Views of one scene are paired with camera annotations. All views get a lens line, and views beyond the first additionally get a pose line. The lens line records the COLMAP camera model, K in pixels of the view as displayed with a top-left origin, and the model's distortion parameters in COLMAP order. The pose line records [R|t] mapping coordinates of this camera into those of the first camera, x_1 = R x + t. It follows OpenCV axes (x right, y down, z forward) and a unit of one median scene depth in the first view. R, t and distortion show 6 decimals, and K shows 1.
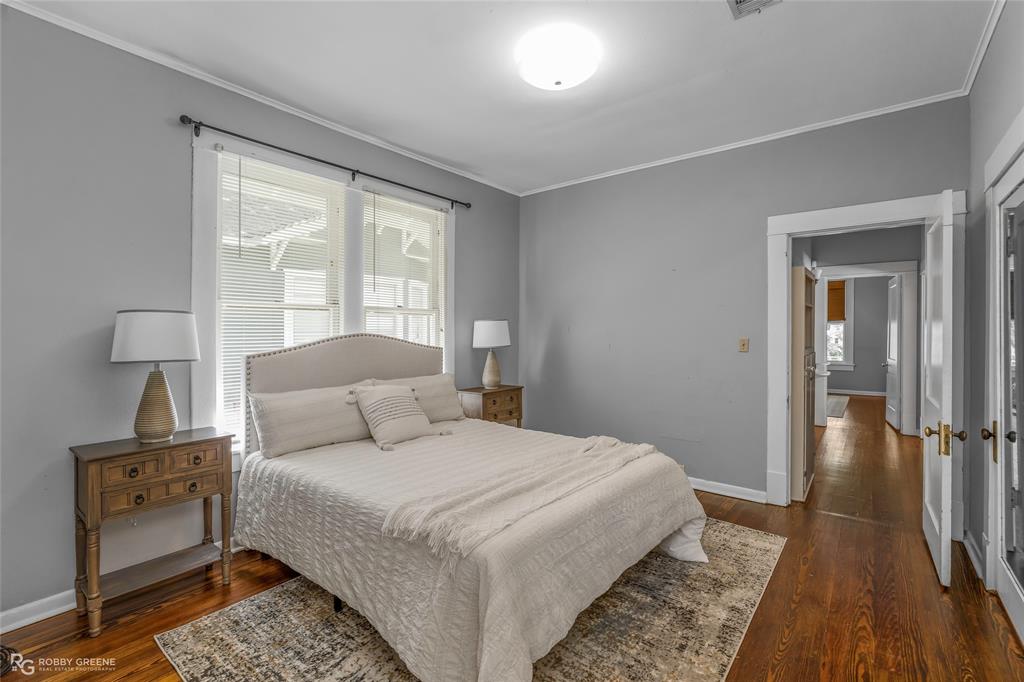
lens RADIAL K [[461.4, 0, 513.7], [0, 461.4, 332.1], [0, 0, 1]] dist [-0.004777, 0.001725]
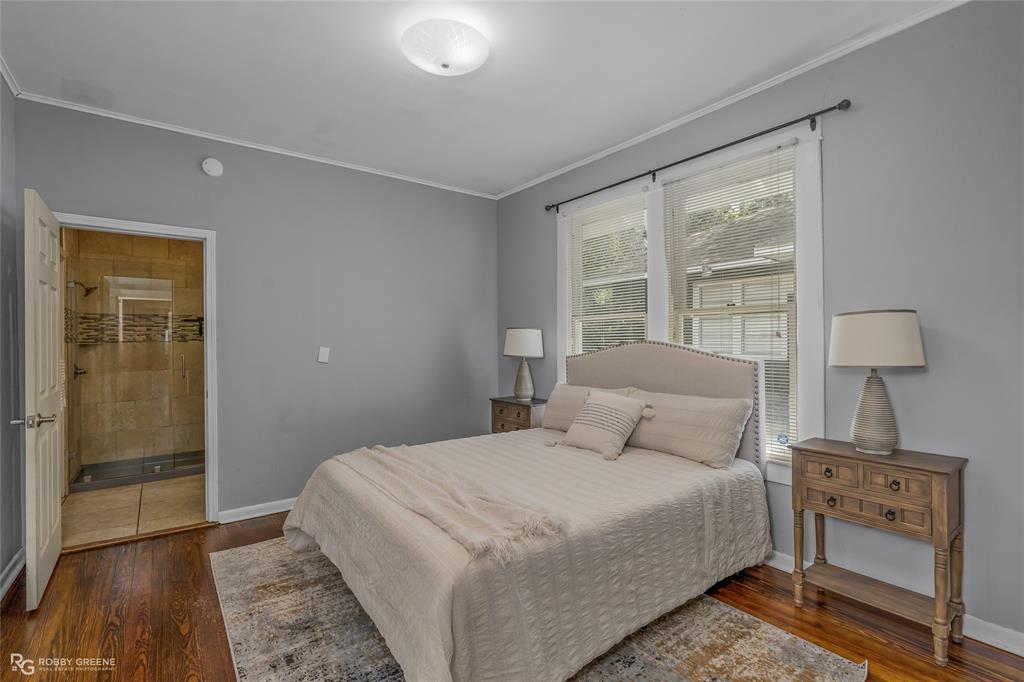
lens RADIAL K [[461.4, 0, 507.9], [0, 461.4, 342.3], [0, 0, 1]] dist [-0.004777, 0.001725]
pose [[-0.248064, 0.001349, -0.968743, 0.646867], [0.000054, 0.999999, 0.001379, 0.005770], [0.968744, 0.000289, -0.248064, 0.923269]]
